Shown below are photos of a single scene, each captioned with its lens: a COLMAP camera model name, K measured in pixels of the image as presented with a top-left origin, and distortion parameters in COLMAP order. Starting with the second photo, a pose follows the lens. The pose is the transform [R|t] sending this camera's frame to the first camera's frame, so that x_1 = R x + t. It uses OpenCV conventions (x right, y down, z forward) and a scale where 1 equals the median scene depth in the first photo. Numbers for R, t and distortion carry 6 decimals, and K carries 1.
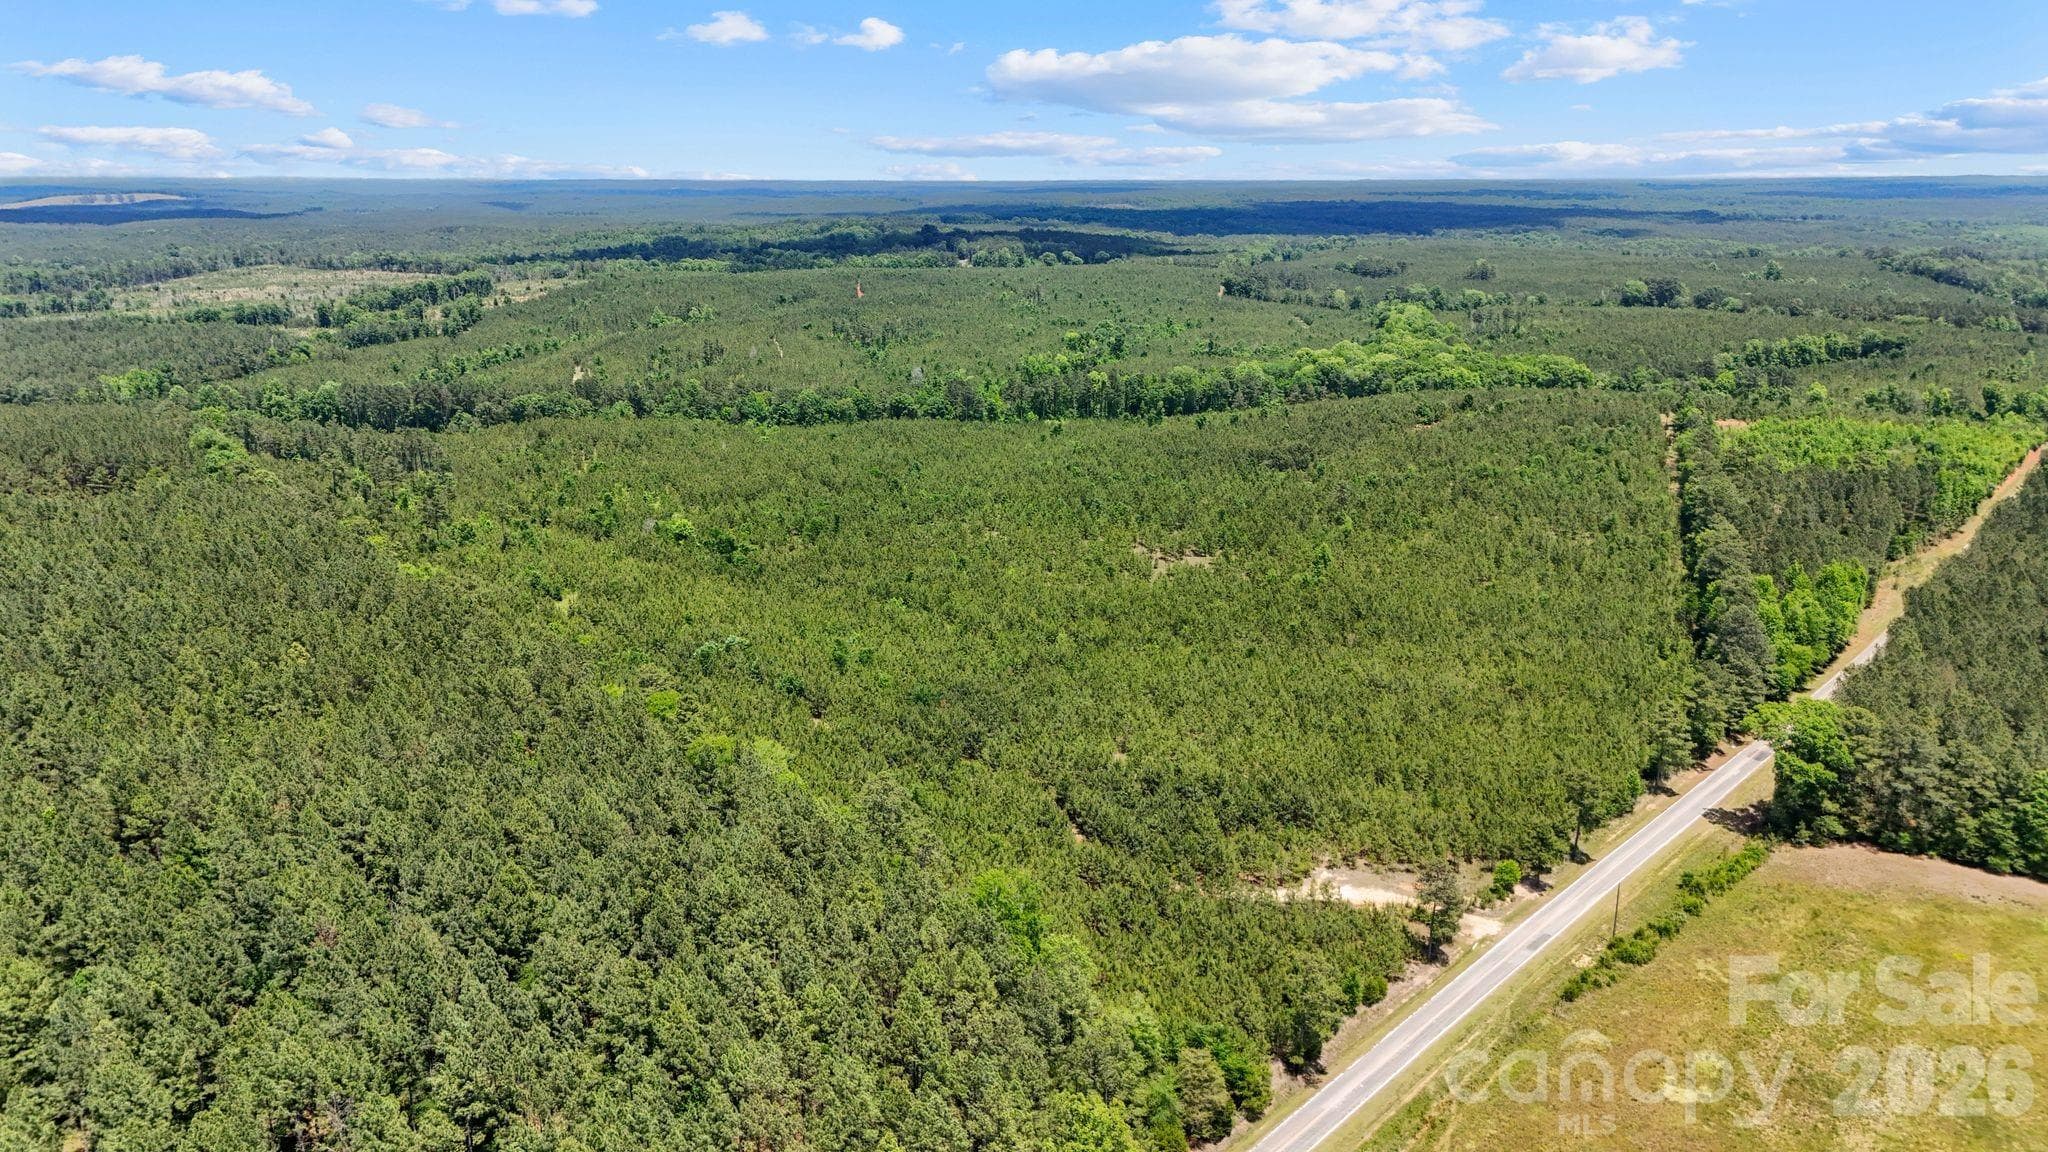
lens RADIAL K [[1504.4, 0, 1021.1], [0, 1504.4, 561.4], [0, 0, 1]] dist [0.064494, -0.070395]
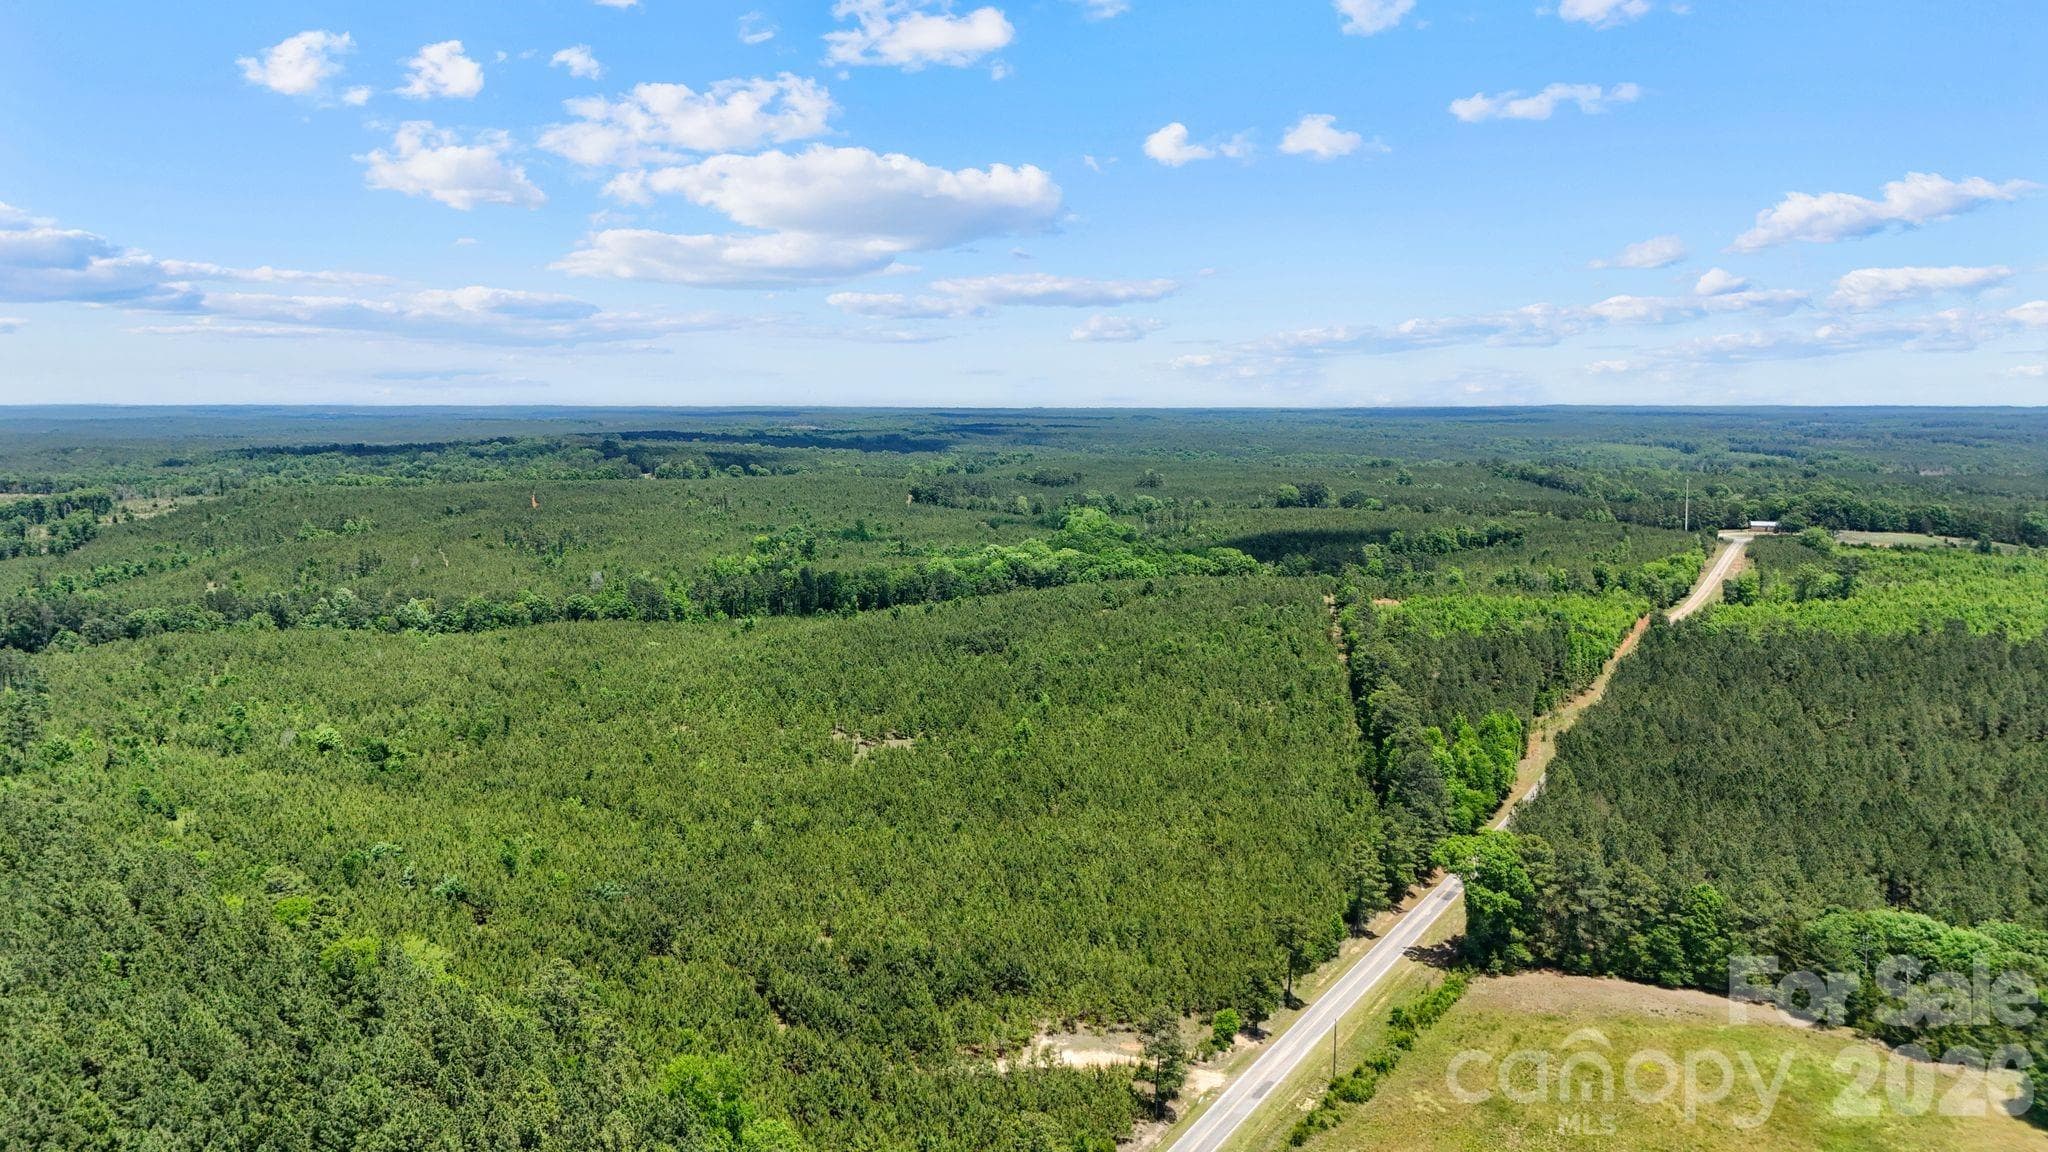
lens RADIAL K [[1504.4, 0, 1021.1], [0, 1504.4, 561.4], [0, 0, 1]] dist [0.064494, -0.070395]
pose [[0.978929, -0.020282, 0.203190, -0.000619], [0.049199, 0.989168, -0.138295, 0.030602], [-0.198184, 0.145378, 0.969324, 0.029230]]
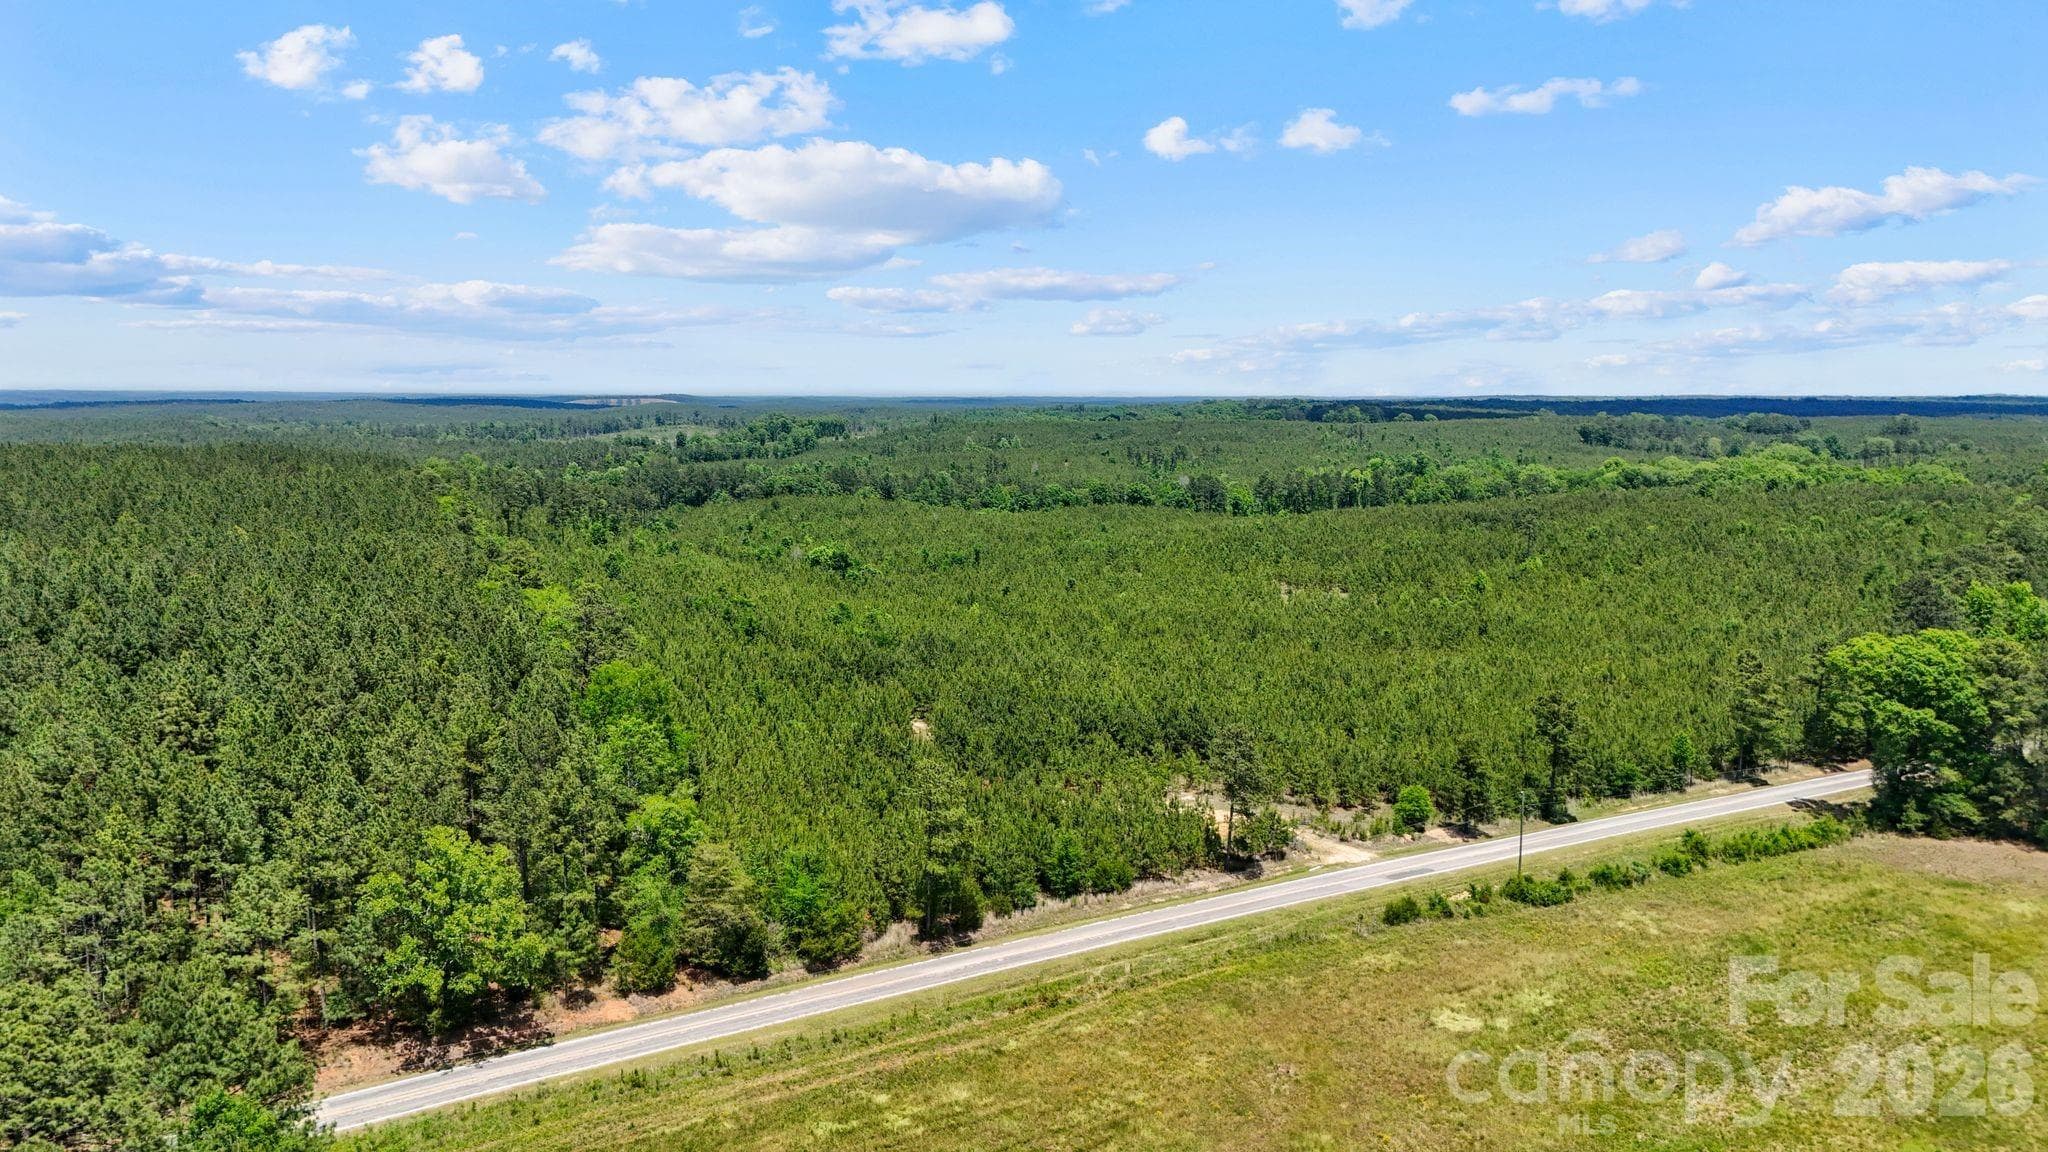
lens RADIAL K [[1504.4, 0, 1021.1], [0, 1504.4, 561.4], [0, 0, 1]] dist [0.064494, -0.070395]
pose [[0.961412, 0.035377, -0.272830, 0.254724], [-0.072726, 0.989102, -0.128020, 0.150501], [0.265328, 0.142922, 0.953506, 0.176883]]
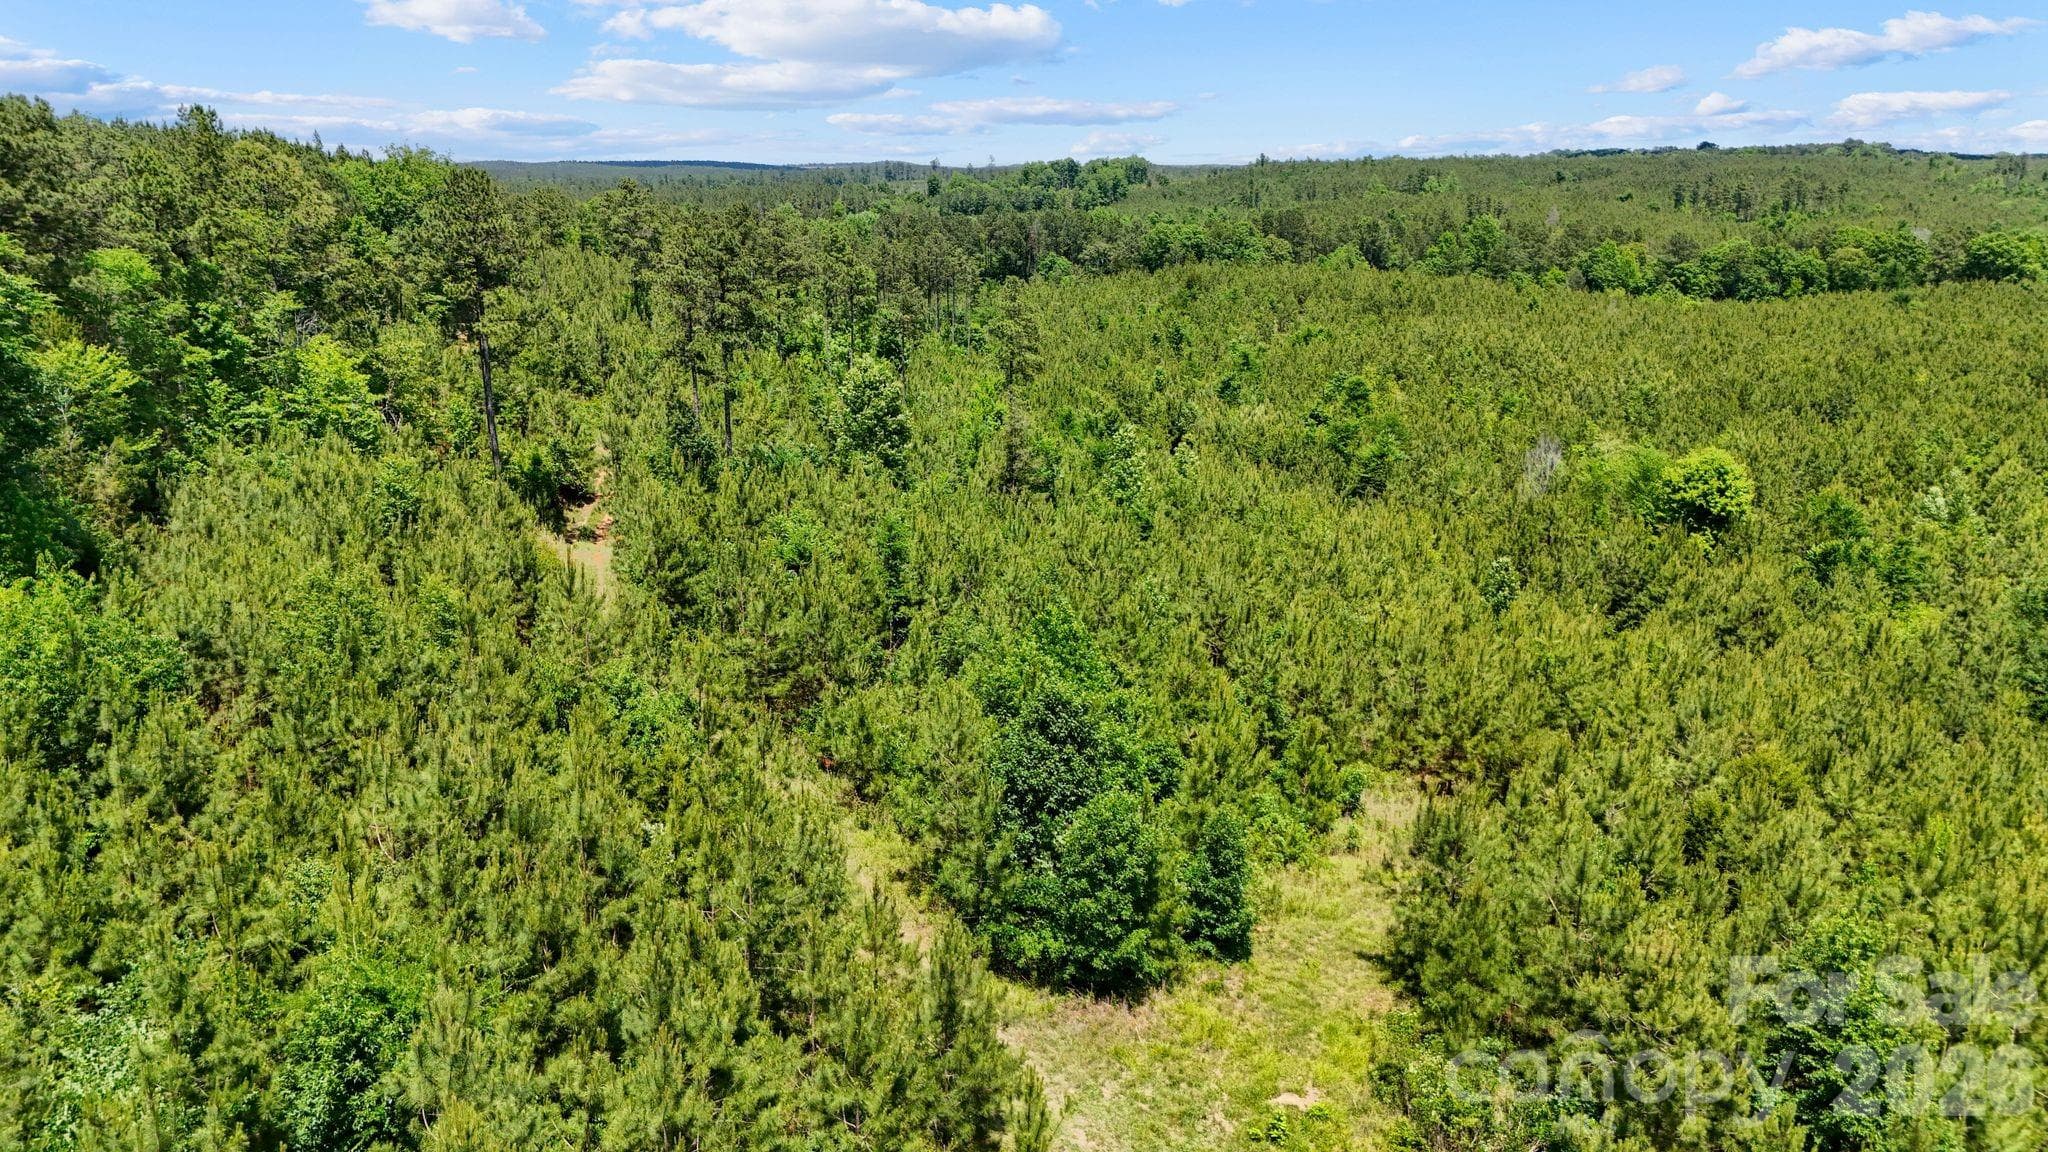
lens RADIAL K [[1504.4, 0, 1021.1], [0, 1504.4, 561.4], [0, 0, 1]] dist [0.064494, -0.070395]
pose [[0.913150, 0.103611, -0.394235, -0.355056], [-0.100286, 0.994533, 0.029090, -0.008685], [0.395094, 0.012973, 0.918549, 1.136570]]
